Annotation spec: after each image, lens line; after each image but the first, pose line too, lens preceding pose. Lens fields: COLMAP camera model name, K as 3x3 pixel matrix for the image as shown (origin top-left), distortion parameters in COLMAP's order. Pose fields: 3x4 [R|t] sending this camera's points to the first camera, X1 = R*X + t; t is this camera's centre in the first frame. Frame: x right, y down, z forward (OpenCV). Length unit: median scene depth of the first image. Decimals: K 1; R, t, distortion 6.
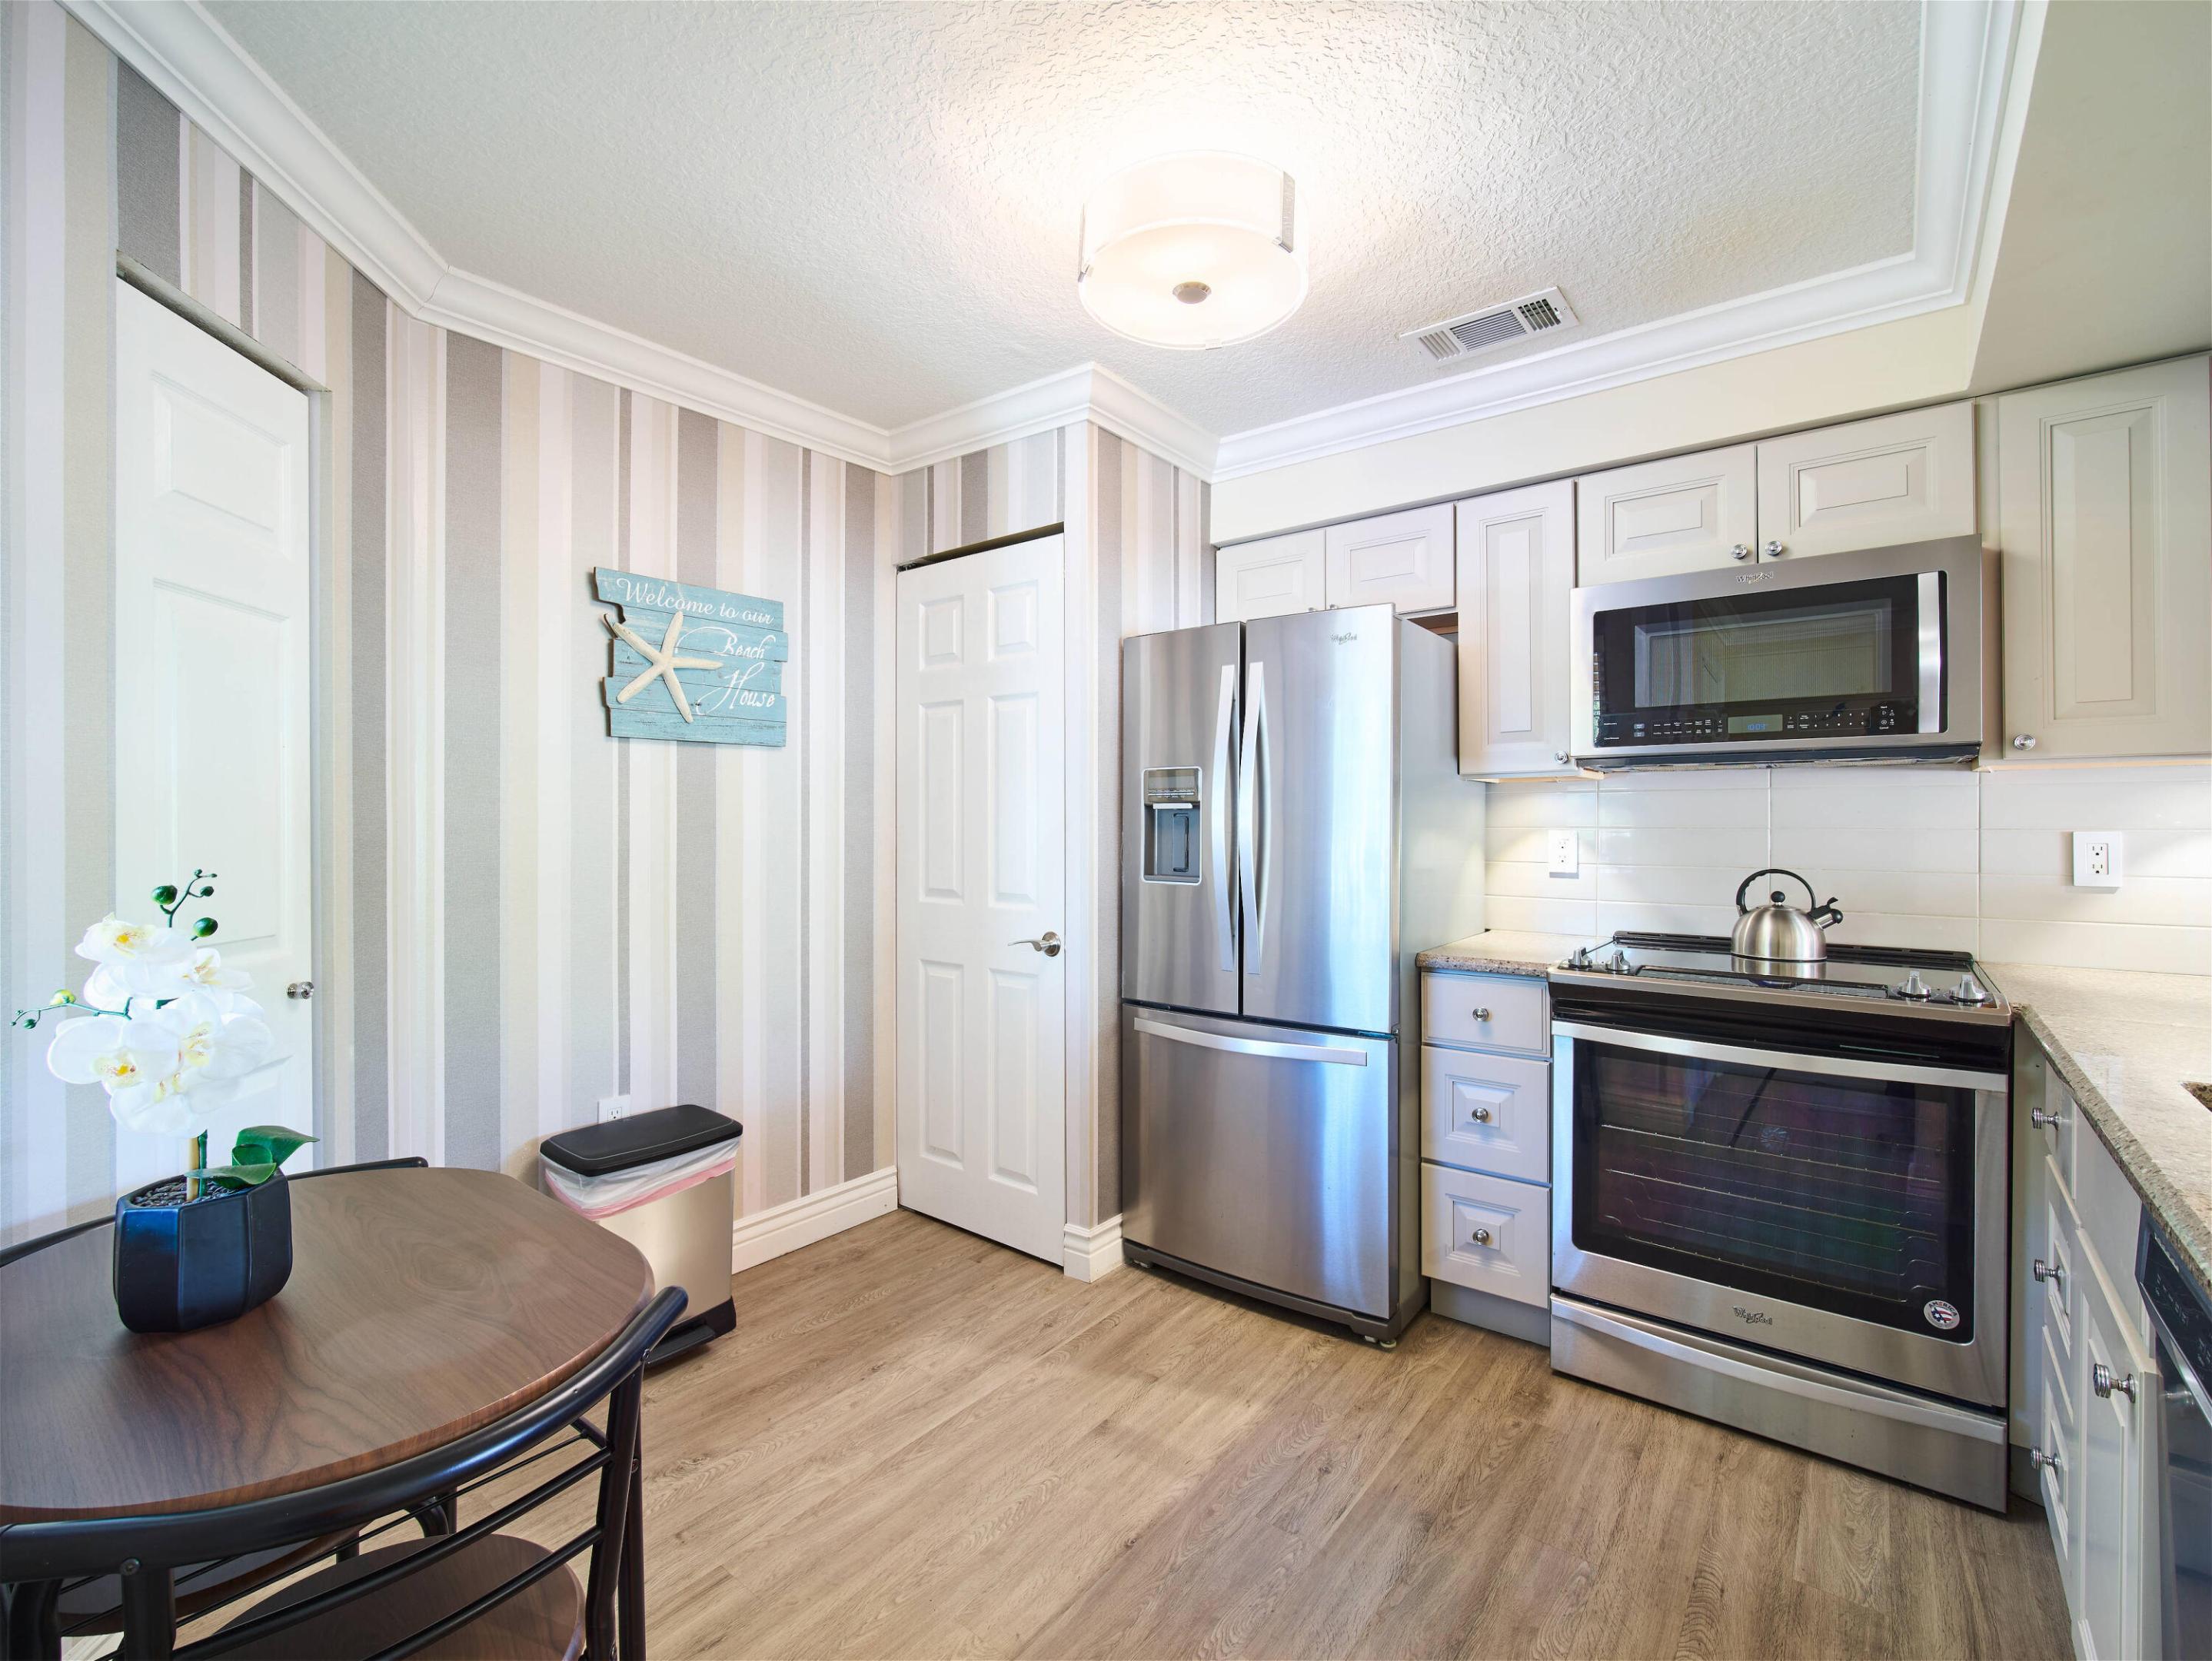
lens RADIAL K [[976.8, 0, 1110.0], [0, 976.8, 820.9], [0, 0, 1]] dist [-0.000671, -0.003736]
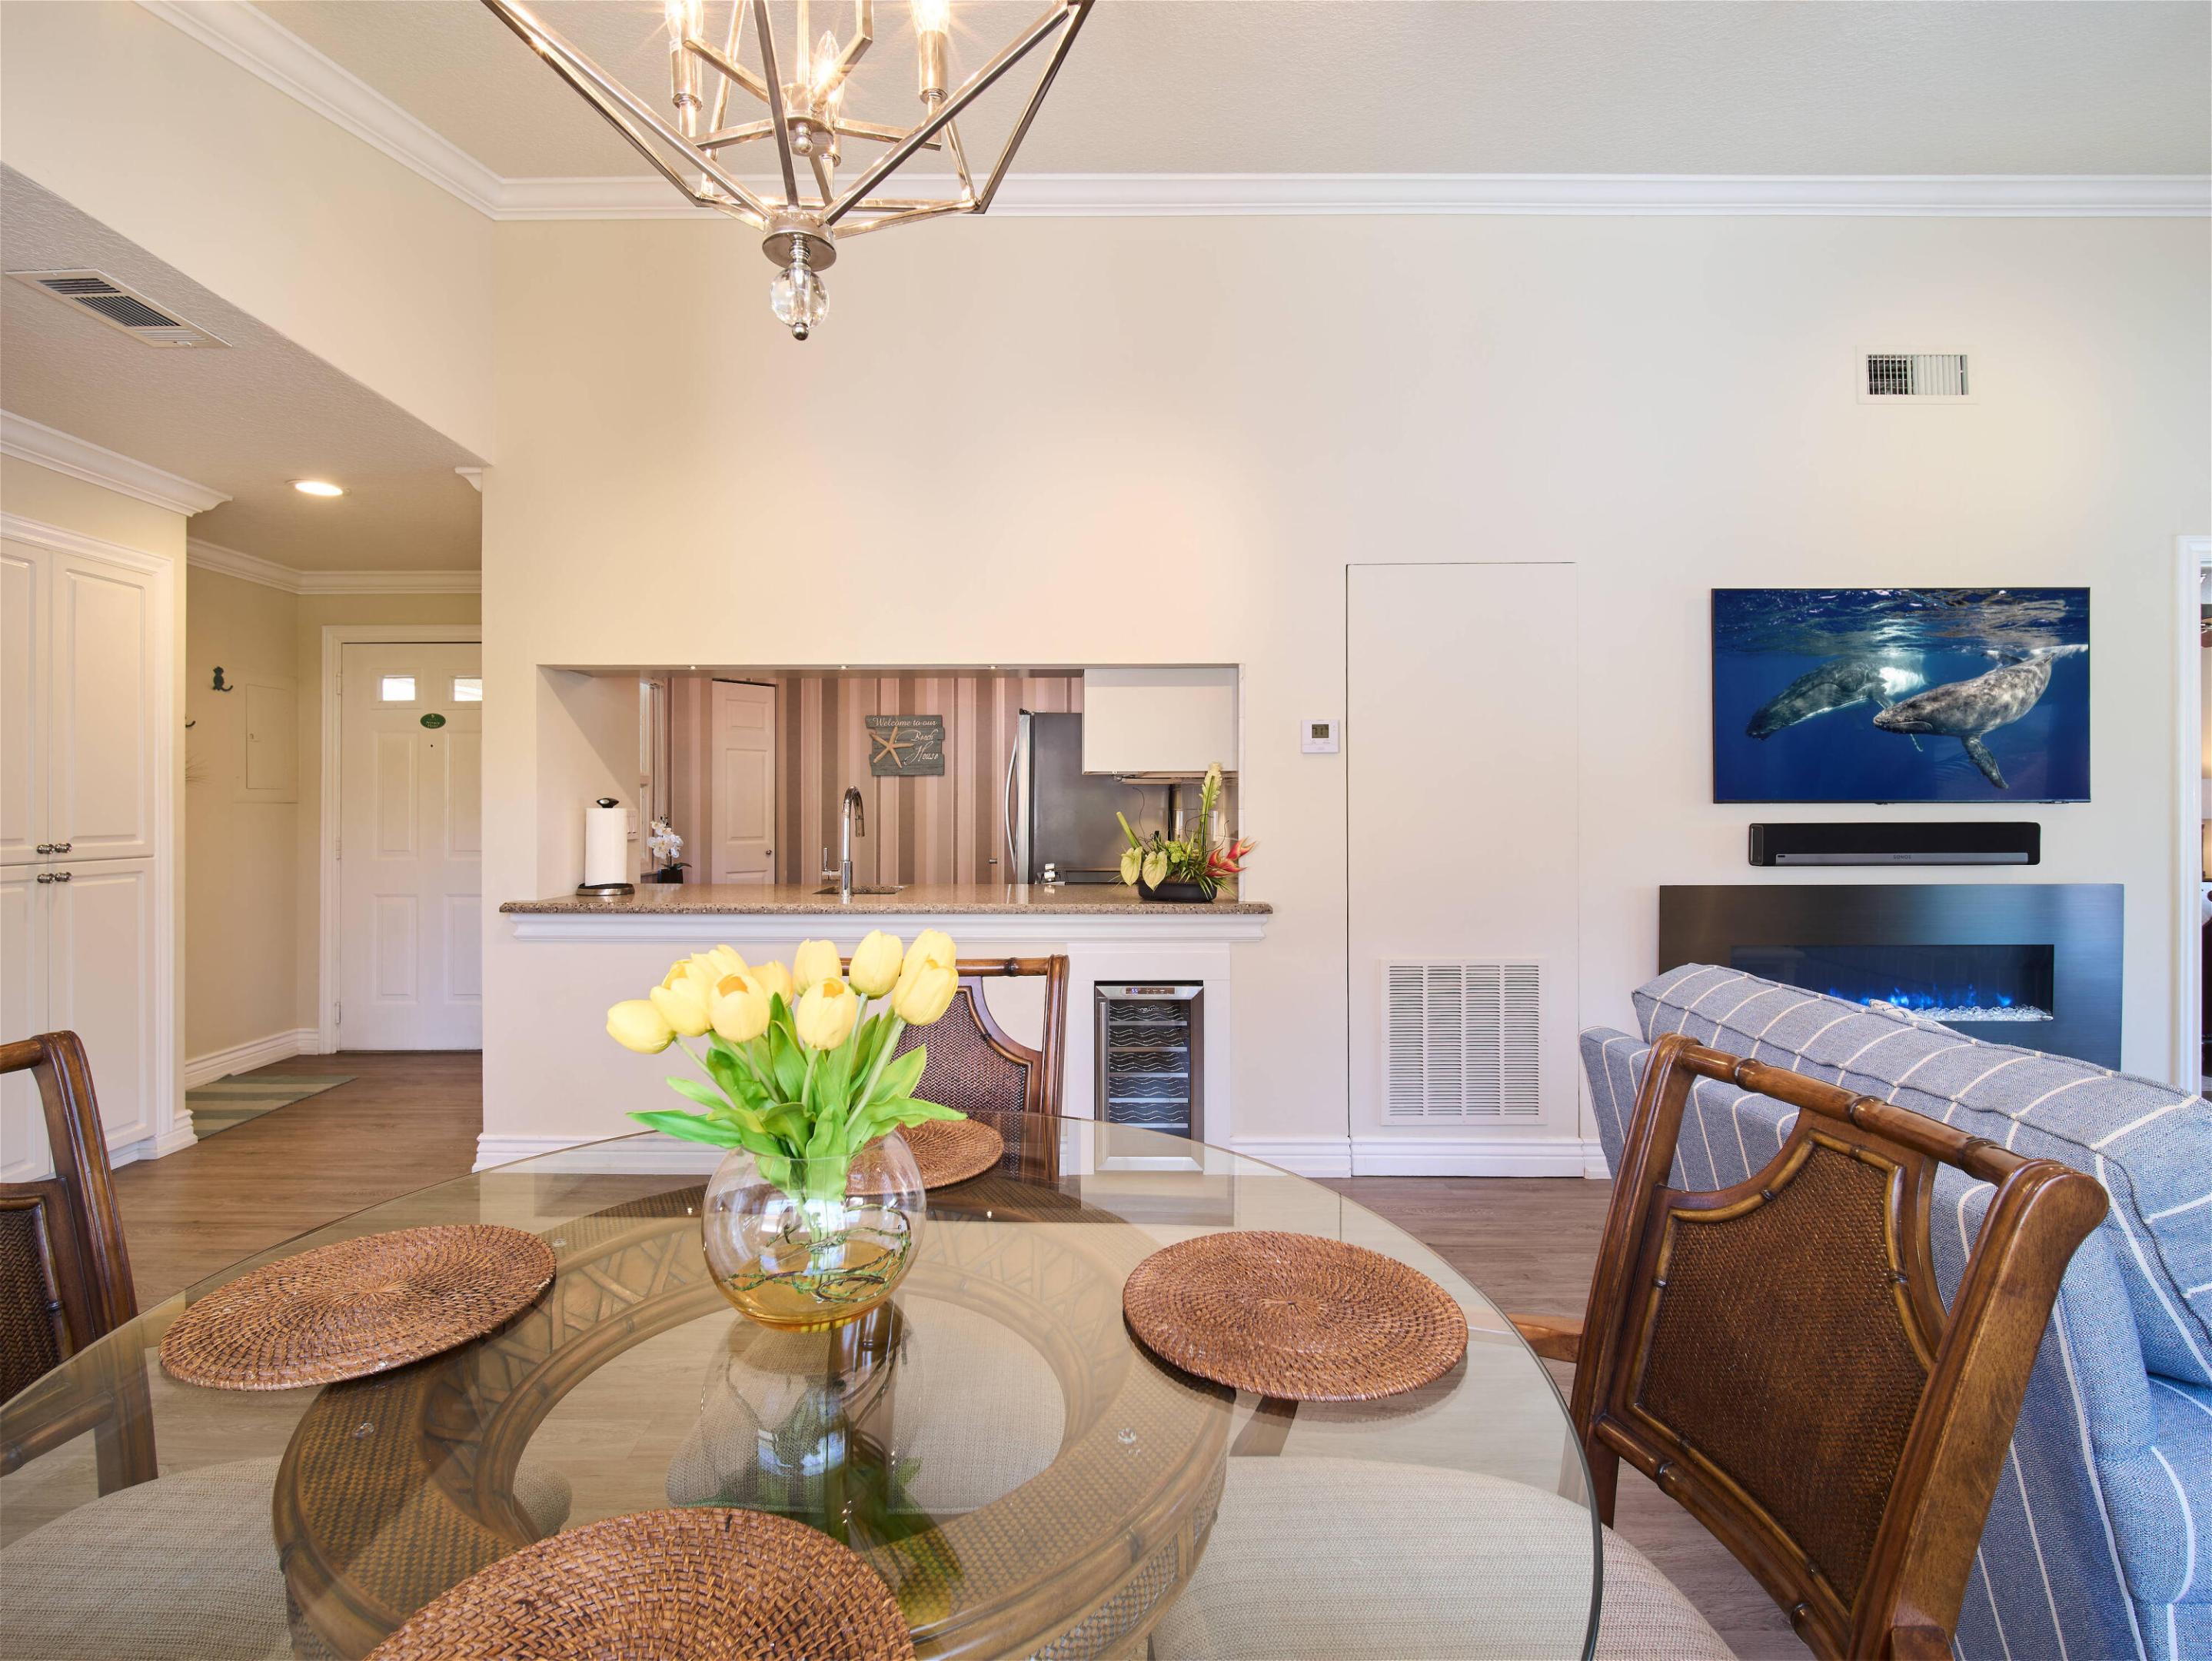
lens RADIAL K [[976.8, 0, 1091.9], [0, 976.8, 821.0], [0, 0, 1]] dist [-0.000671, -0.003736]
pose [[0.616931, -0.000391, -0.787017, 1.959028], [0.003264, 0.999993, 0.002062, 0.037100], [0.787010, -0.003841, 0.616928, -0.214517]]
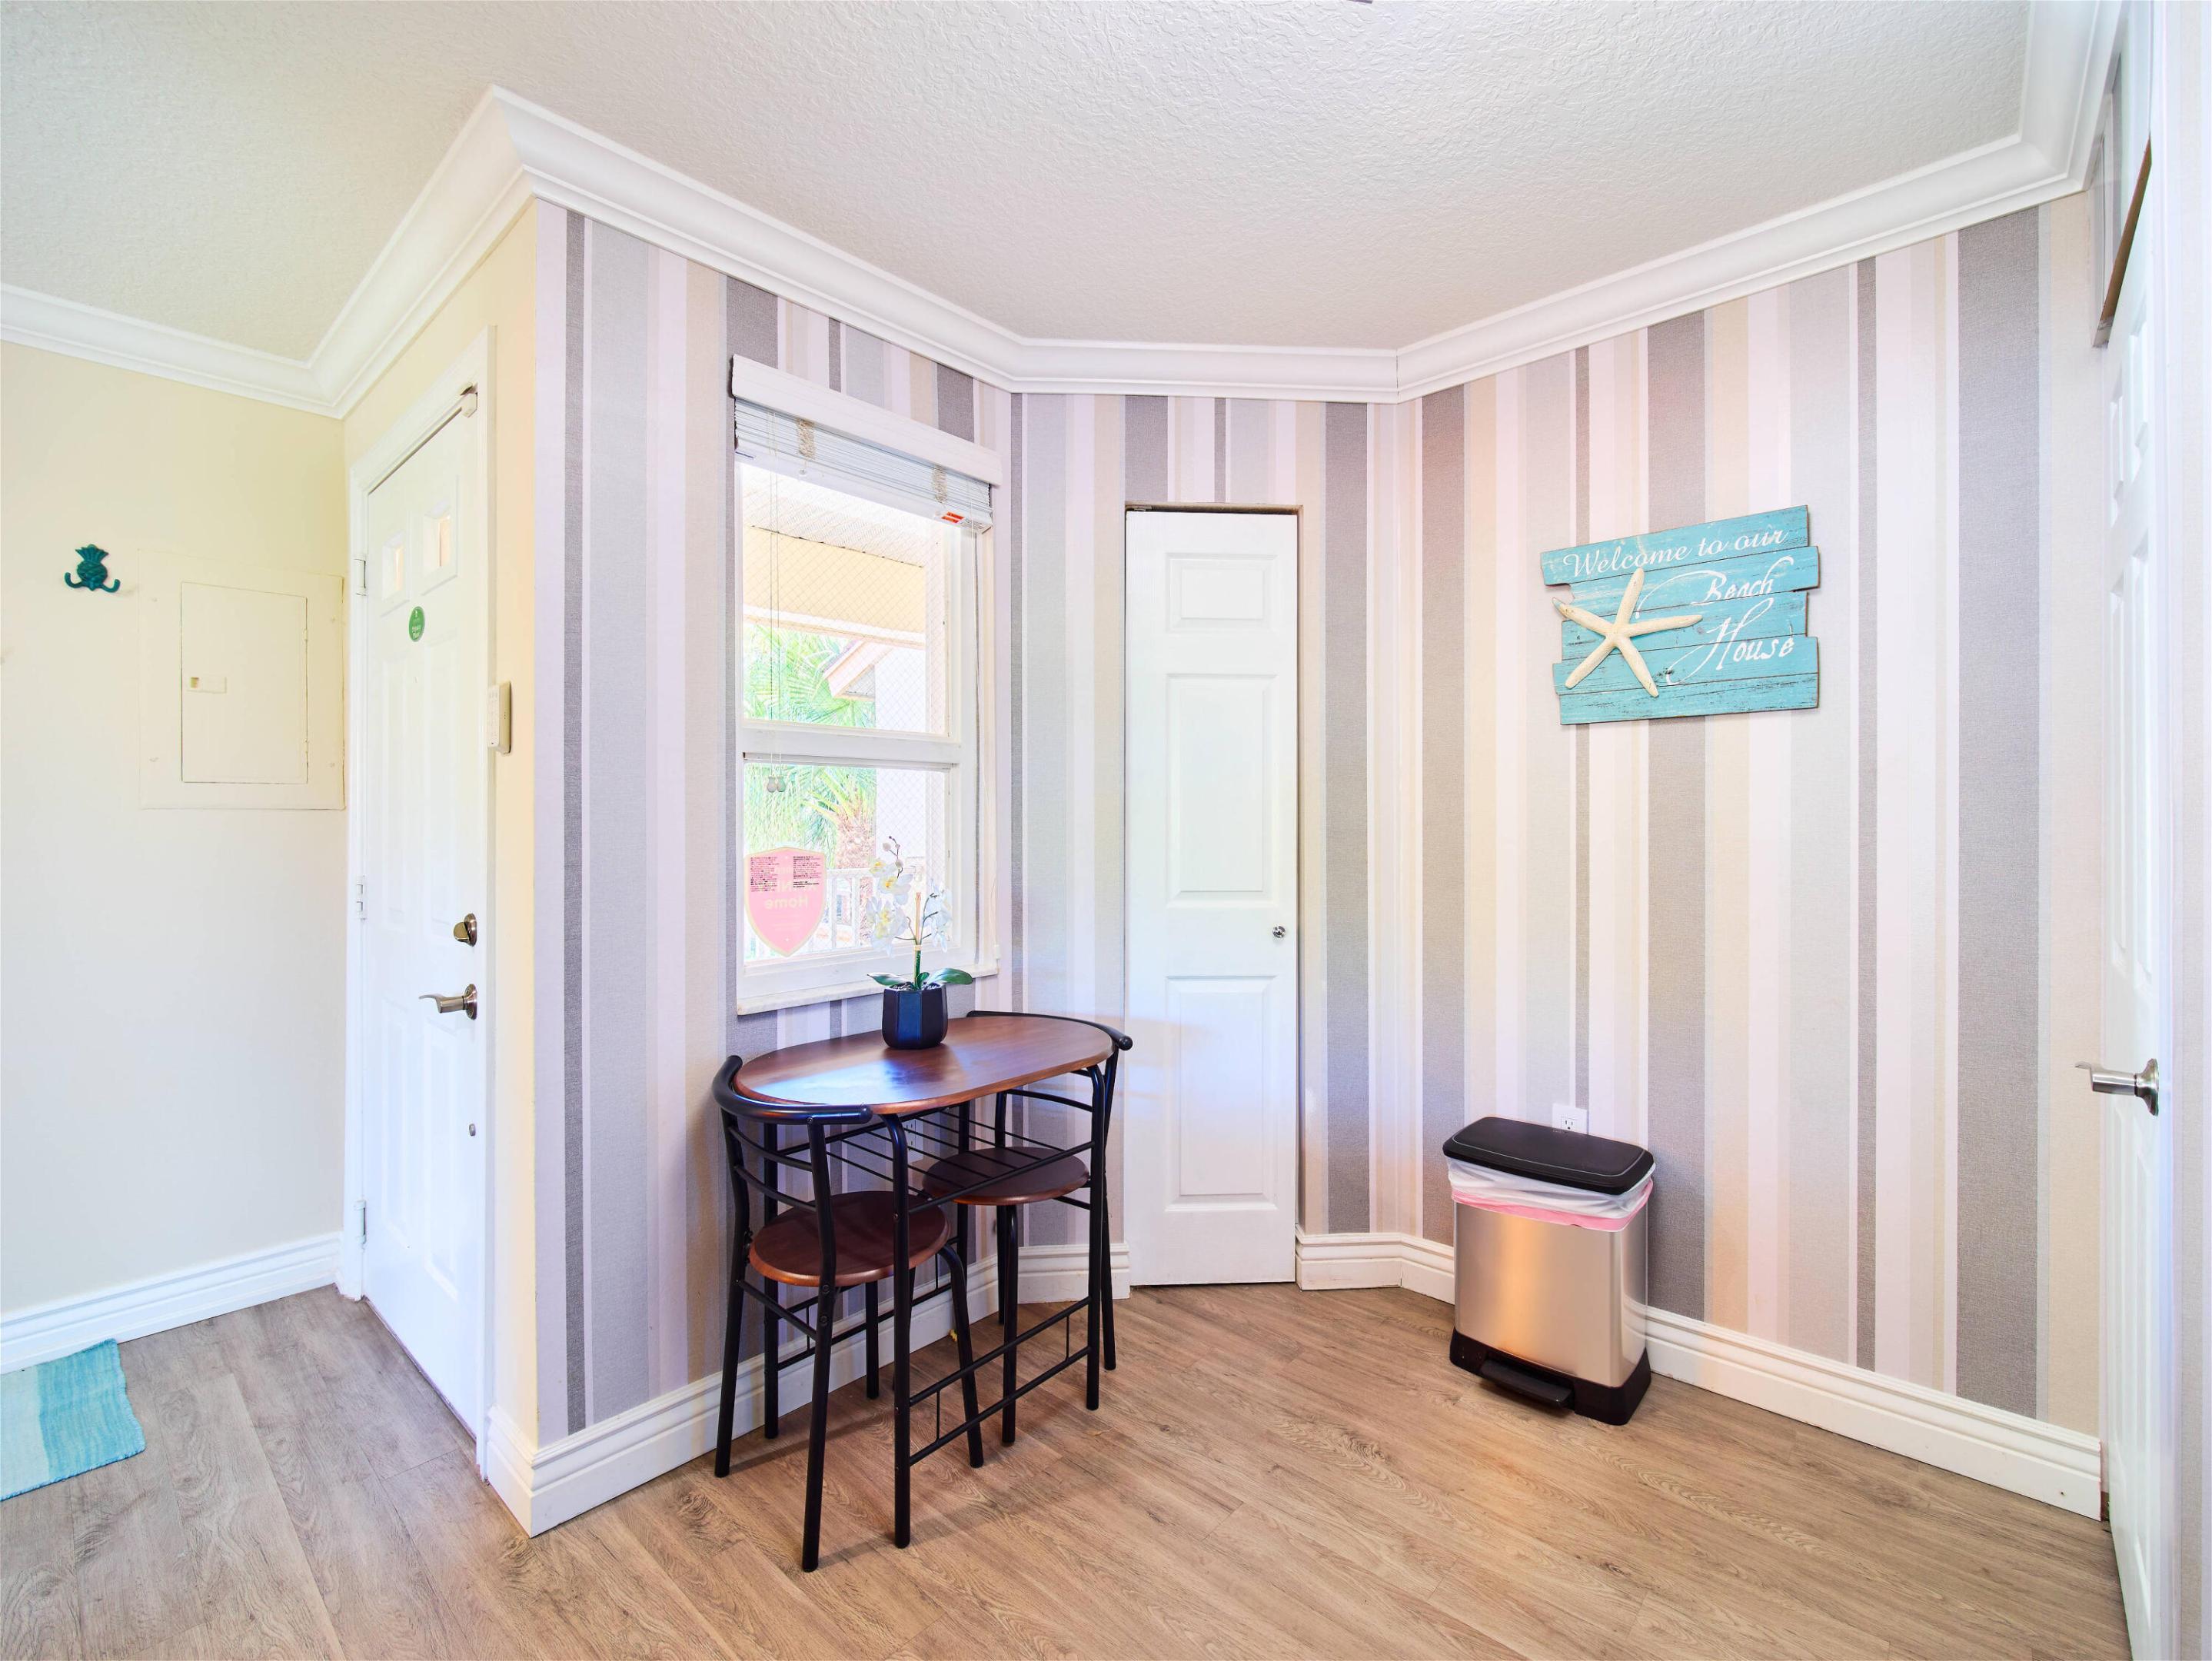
lens RADIAL K [[976.8, 0, 1114.7], [0, 976.8, 818.0], [0, 0, 1]] dist [-0.000671, -0.003736]
pose [[-0.059780, 0.000505, -0.998211, 0.439504], [0.000317, 1.000000, 0.000487, 0.003496], [0.998212, -0.000287, -0.059781, 0.589511]]
